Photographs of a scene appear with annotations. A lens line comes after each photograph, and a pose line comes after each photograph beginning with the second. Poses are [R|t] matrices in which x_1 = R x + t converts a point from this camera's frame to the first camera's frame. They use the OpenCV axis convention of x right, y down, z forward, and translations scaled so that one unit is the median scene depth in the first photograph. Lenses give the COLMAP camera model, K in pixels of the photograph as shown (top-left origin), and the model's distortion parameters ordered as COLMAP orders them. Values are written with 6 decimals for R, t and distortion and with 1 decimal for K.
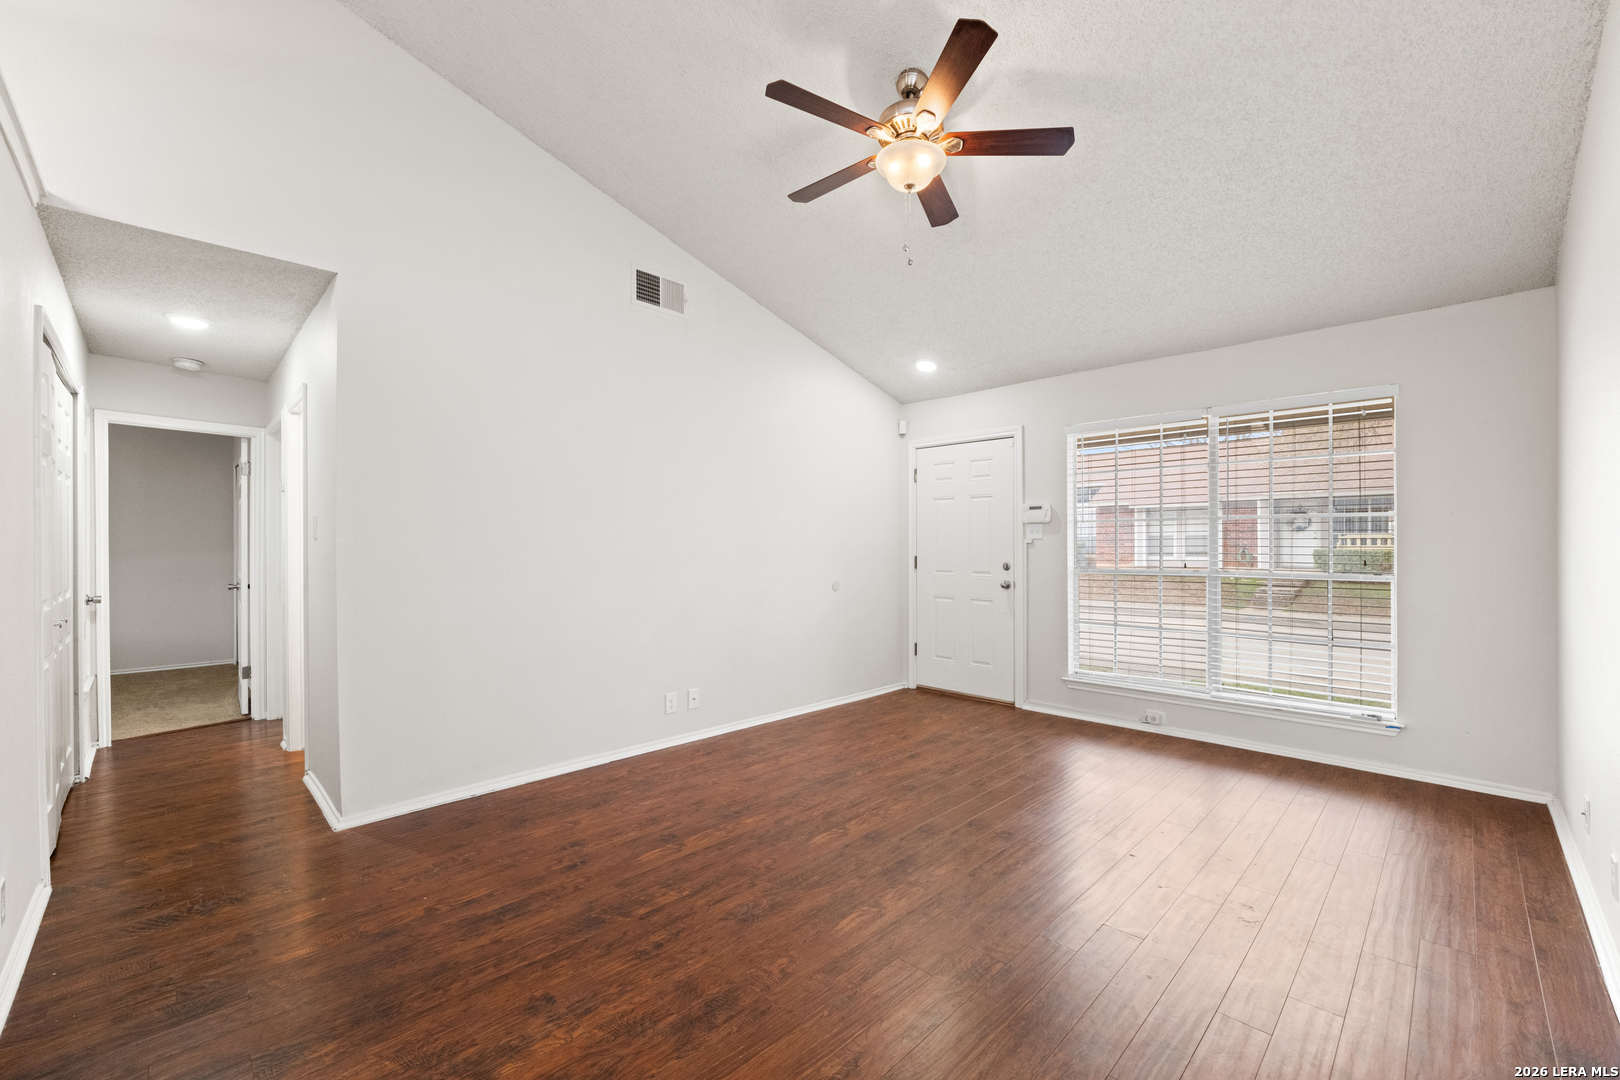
lens RADIAL K [[659.3, 0, 816.7], [0, 659.3, 542.5], [0, 0, 1]] dist [-0.013354, 0.001822]
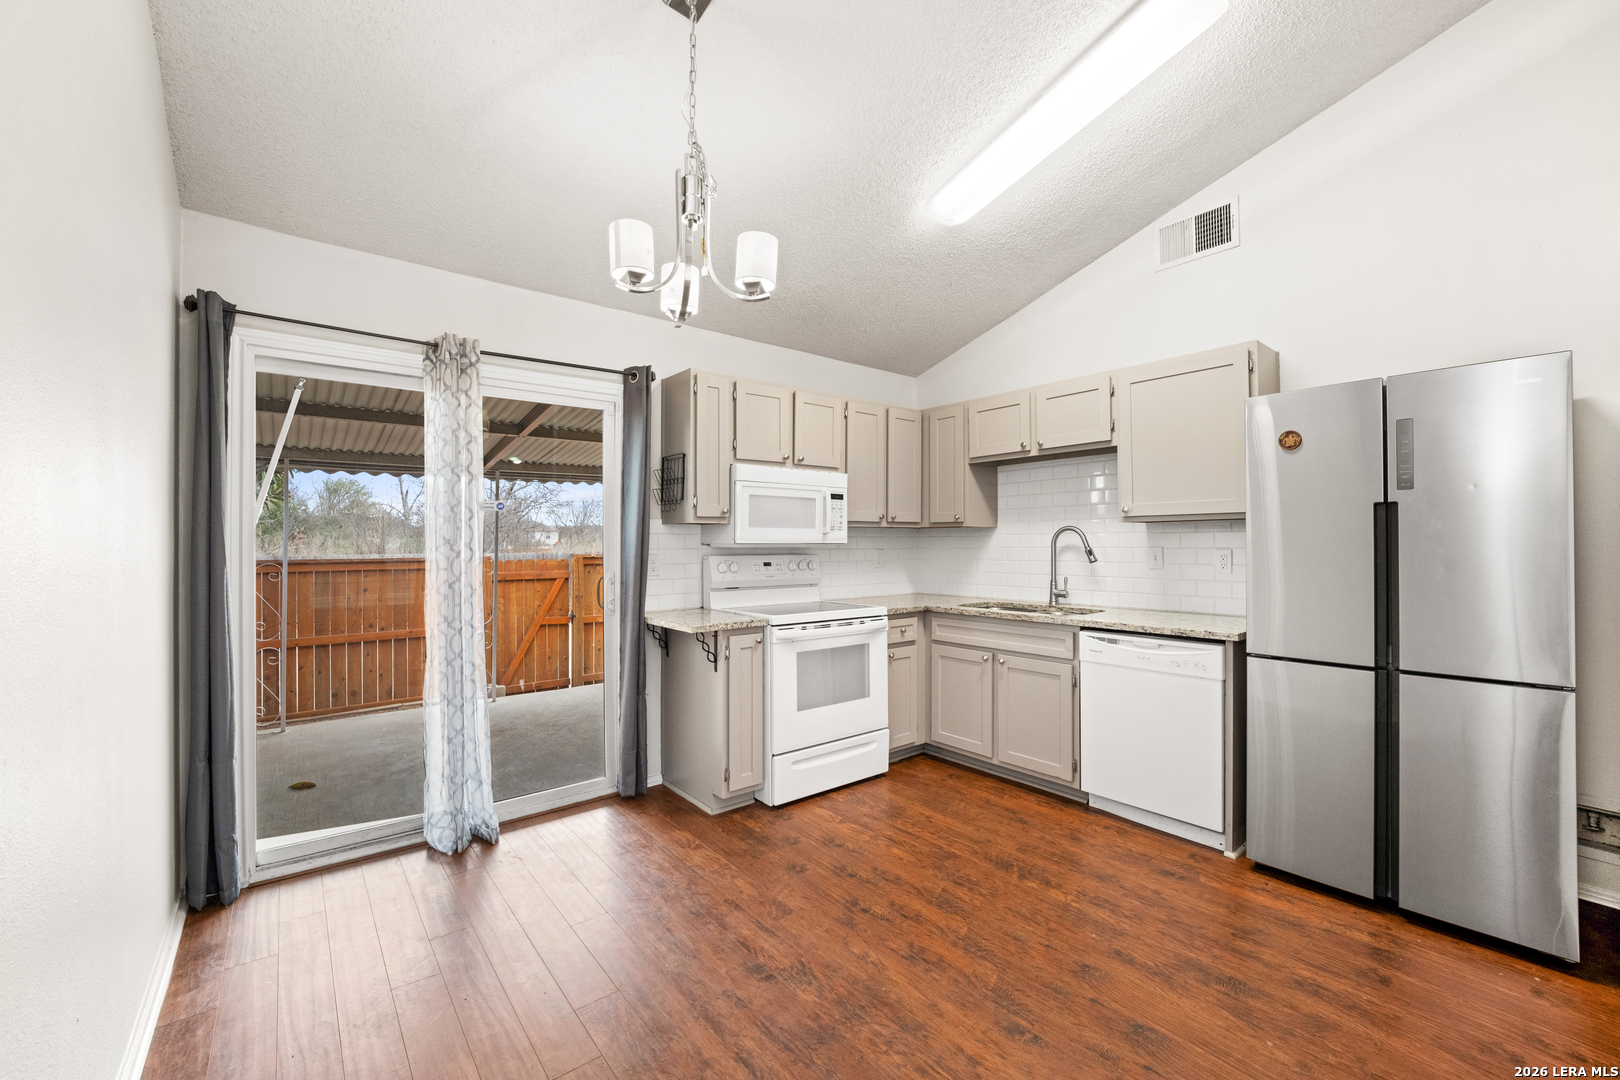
lens RADIAL K [[659.3, 0, 818.0], [0, 659.3, 540.5], [0, 0, 1]] dist [-0.013354, 0.001822]
pose [[-0.093273, -0.002979, -0.995636, 4.181845], [-0.002894, 0.999992, -0.002721, -0.013929], [0.995636, 0.002627, -0.093281, 3.696996]]
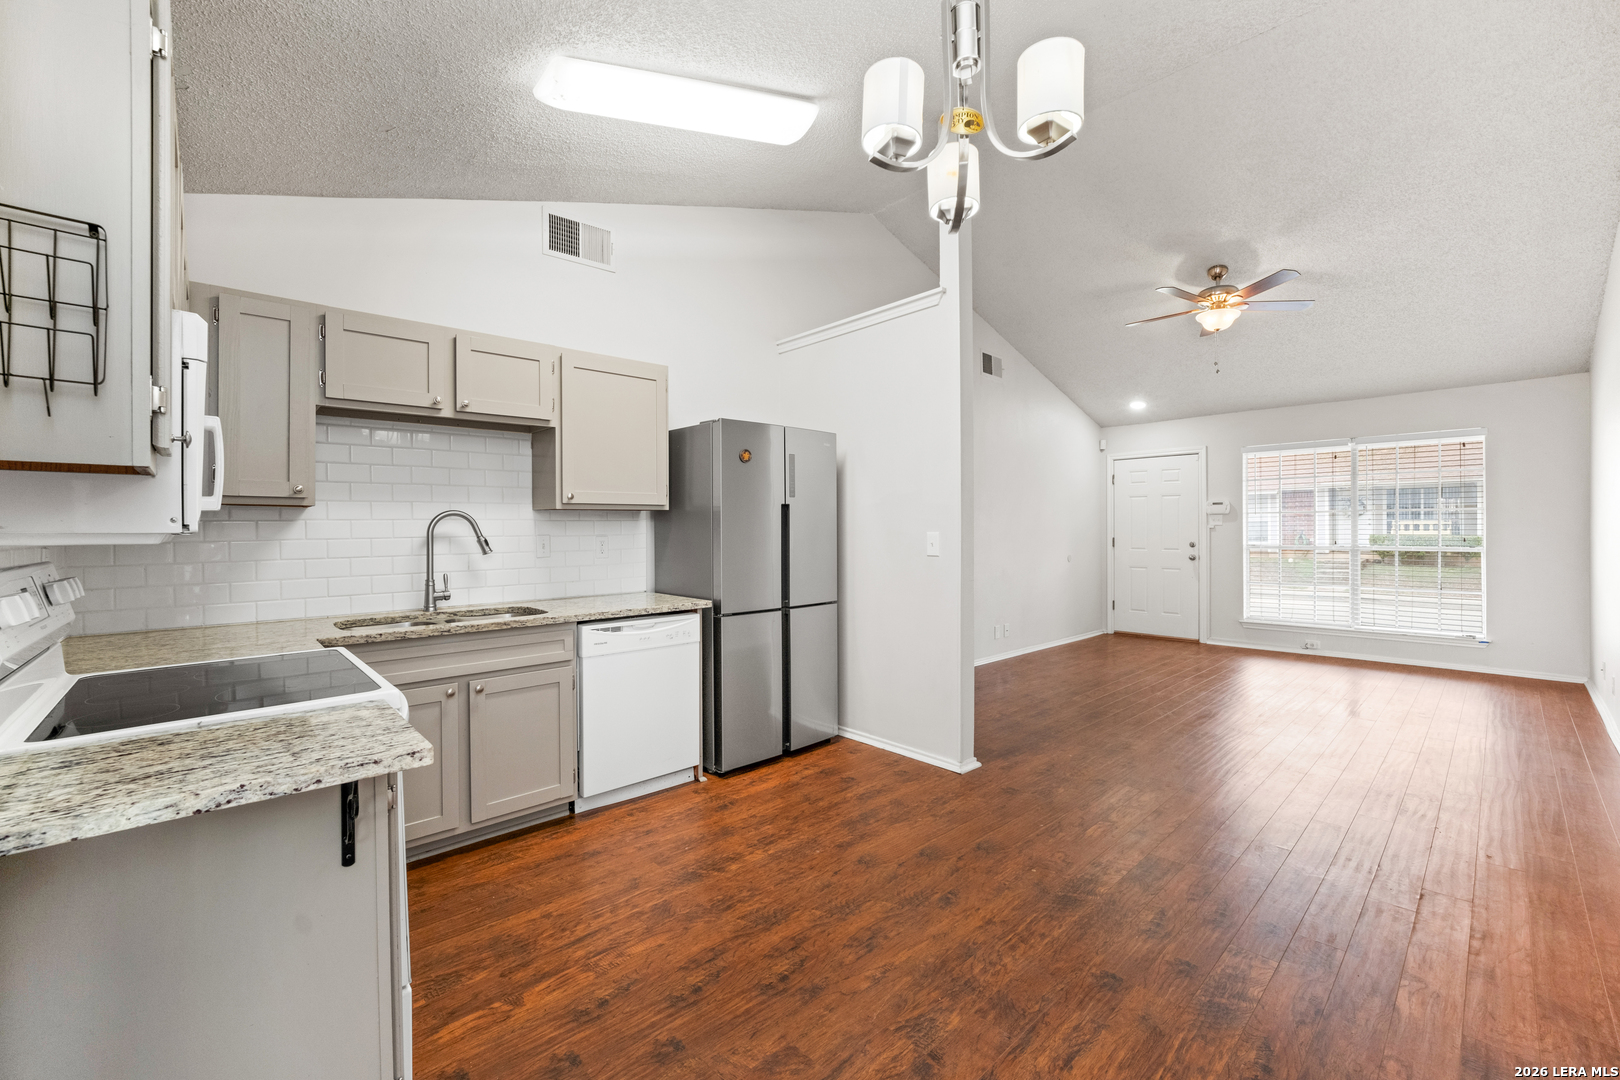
lens RADIAL K [[659.3, 0, 809.8], [0, 659.3, 532.7], [0, 0, 1]] dist [-0.013354, 0.001822]
pose [[0.999445, -0.003987, -0.033066, -0.497932], [0.004044, 0.999990, 0.001674, 0.005468], [0.033059, -0.001806, 0.999452, -0.451051]]
